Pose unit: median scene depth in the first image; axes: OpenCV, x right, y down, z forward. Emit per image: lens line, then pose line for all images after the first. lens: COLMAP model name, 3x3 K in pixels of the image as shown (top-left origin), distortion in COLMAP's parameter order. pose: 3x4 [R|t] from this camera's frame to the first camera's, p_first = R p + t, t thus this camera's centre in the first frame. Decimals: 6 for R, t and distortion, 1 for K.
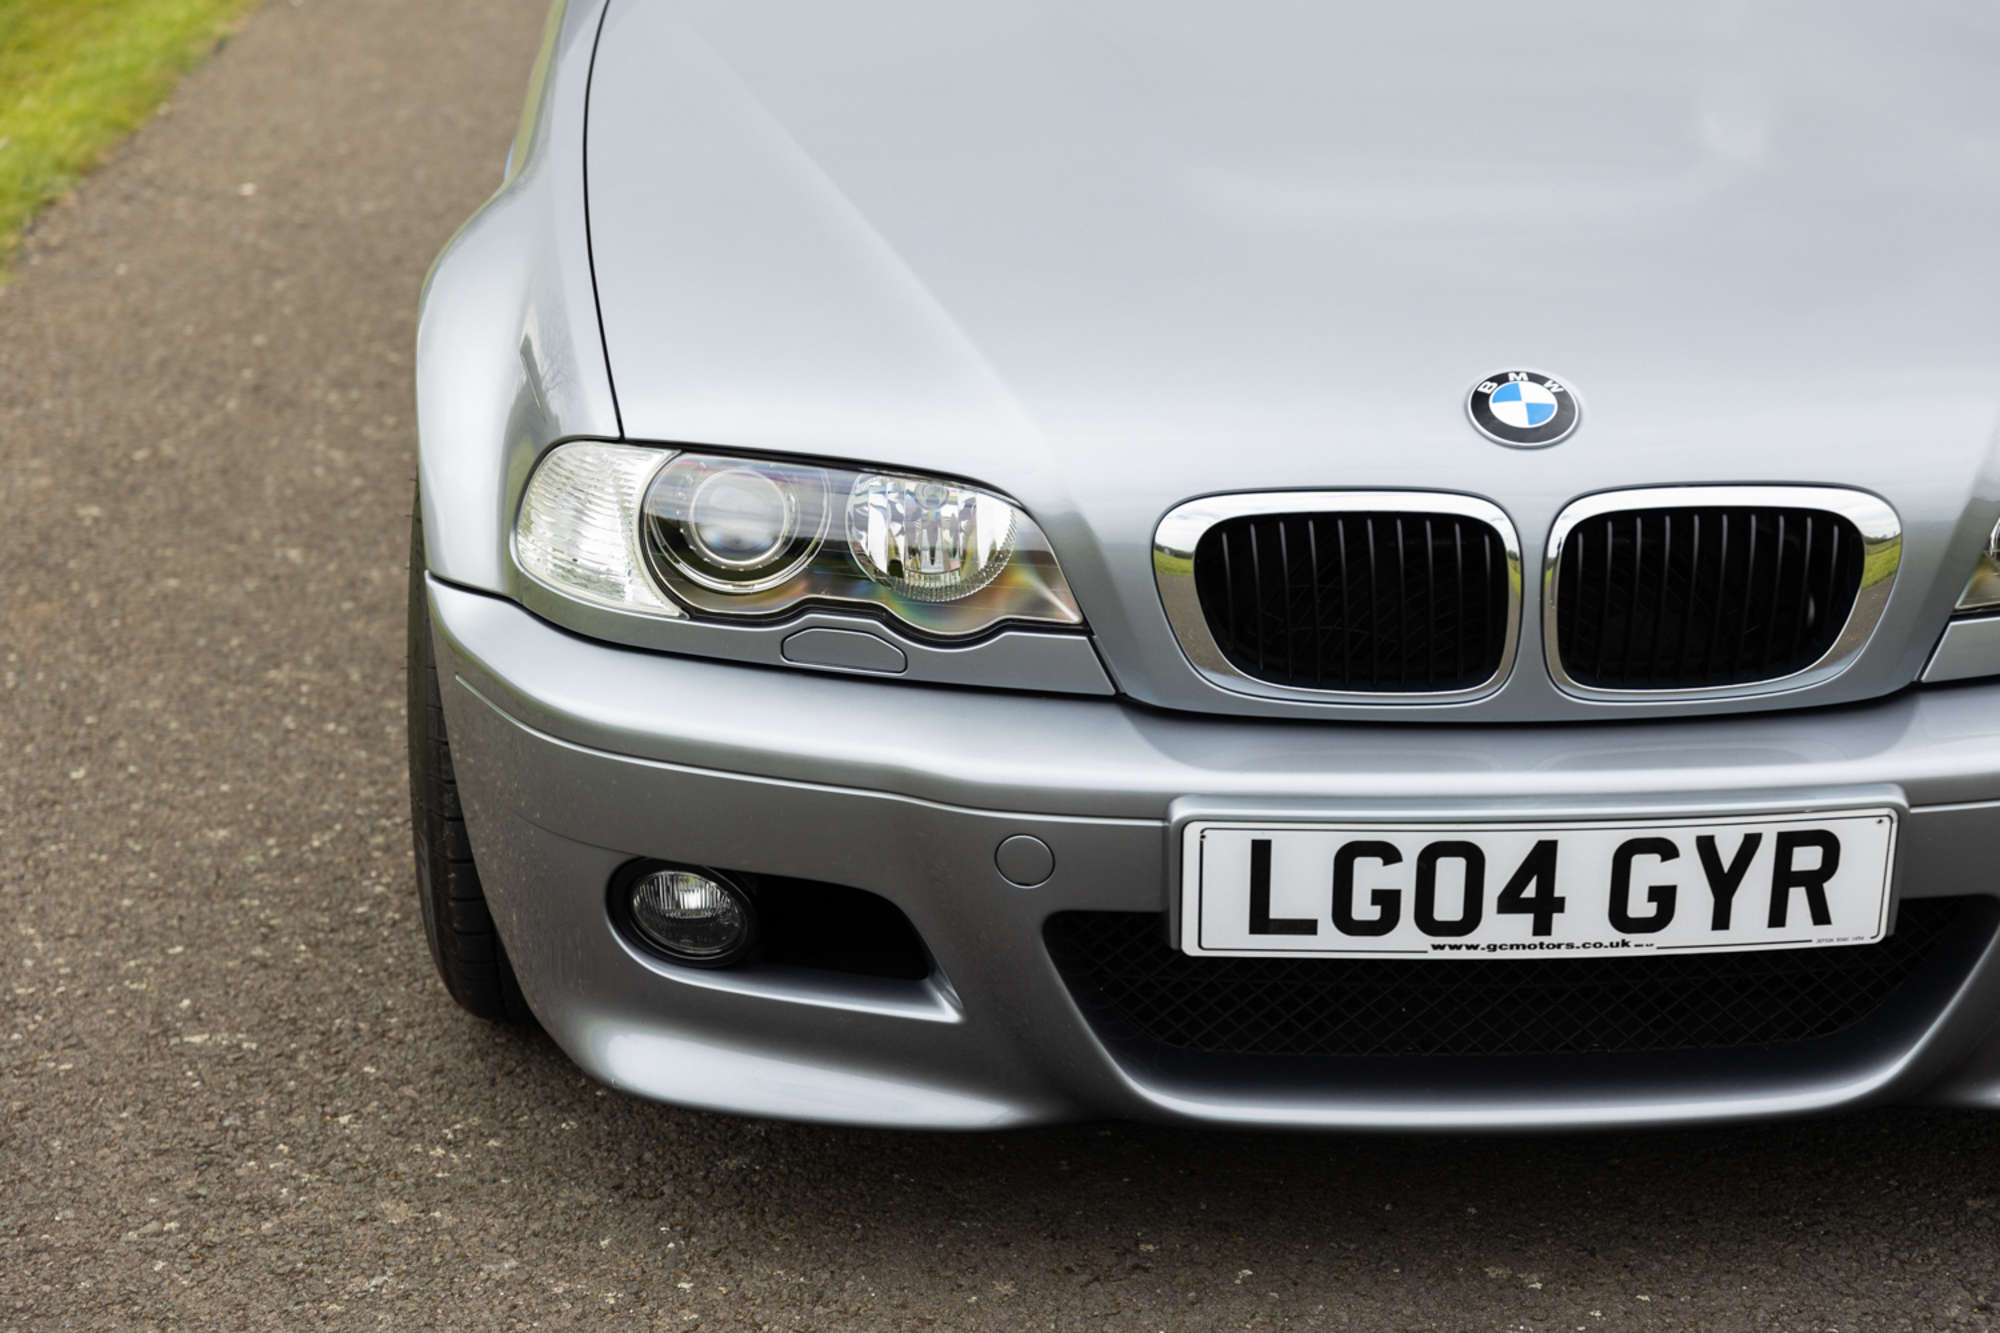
lens RADIAL K [[3878.3, 0, 998.1], [0, 3878.3, 643.9], [0, 0, 1]] dist [0.029756, -0.160573]
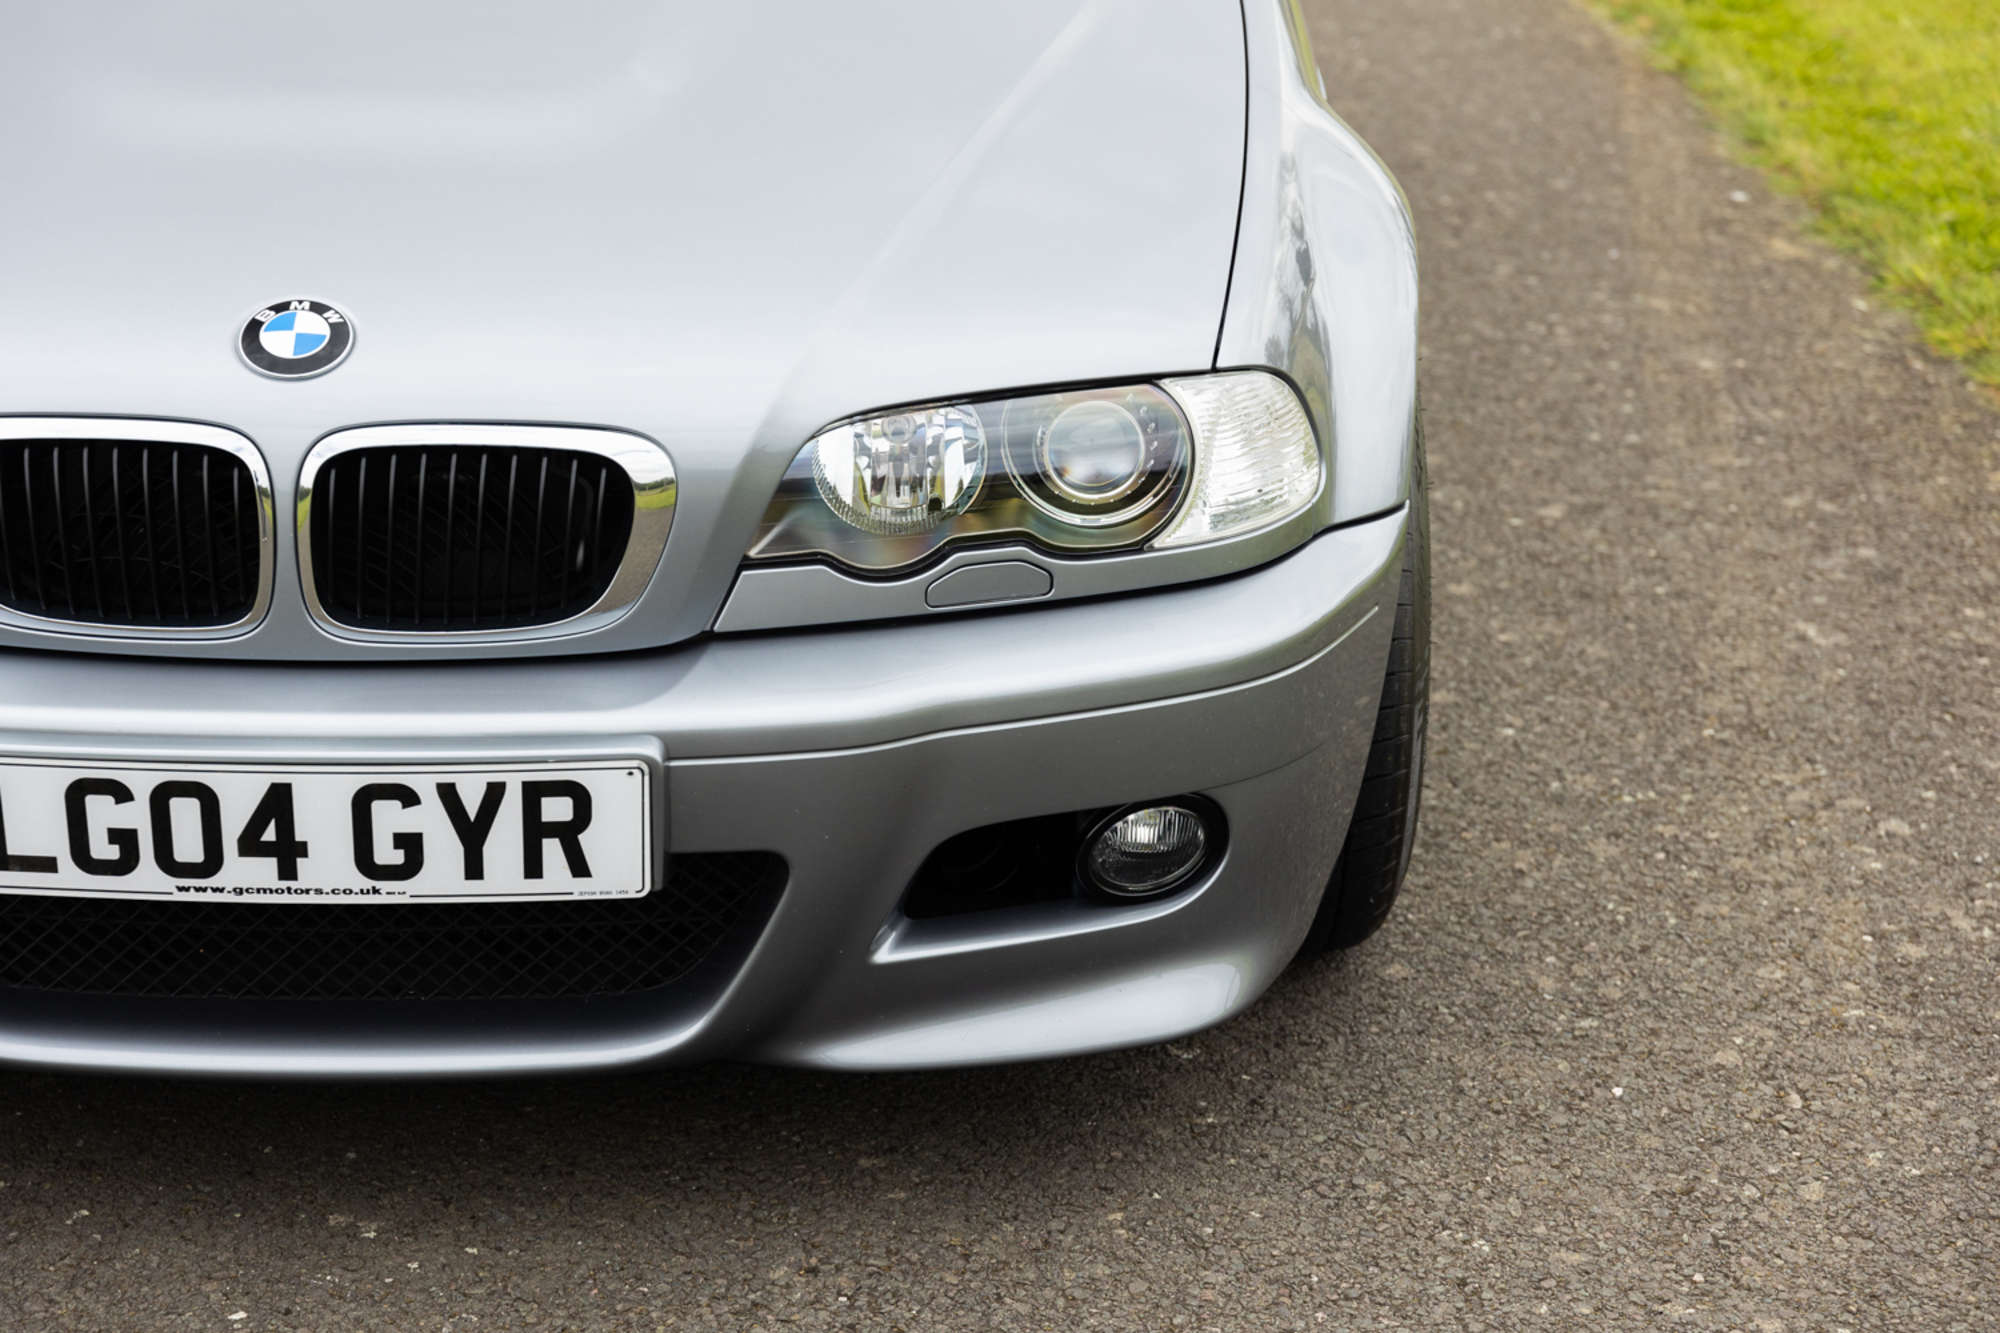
lens RADIAL K [[3826.2, 0, 1000.0], [0, 3826.2, 666.5], [0, 0, 1]] dist [0.006326, -0.019822]
pose [[0.999518, 0.029871, 0.008497, 0.309350], [-0.030089, 0.999184, 0.026933, -0.009804], [-0.007685, -0.027176, 0.999601, 0.038640]]
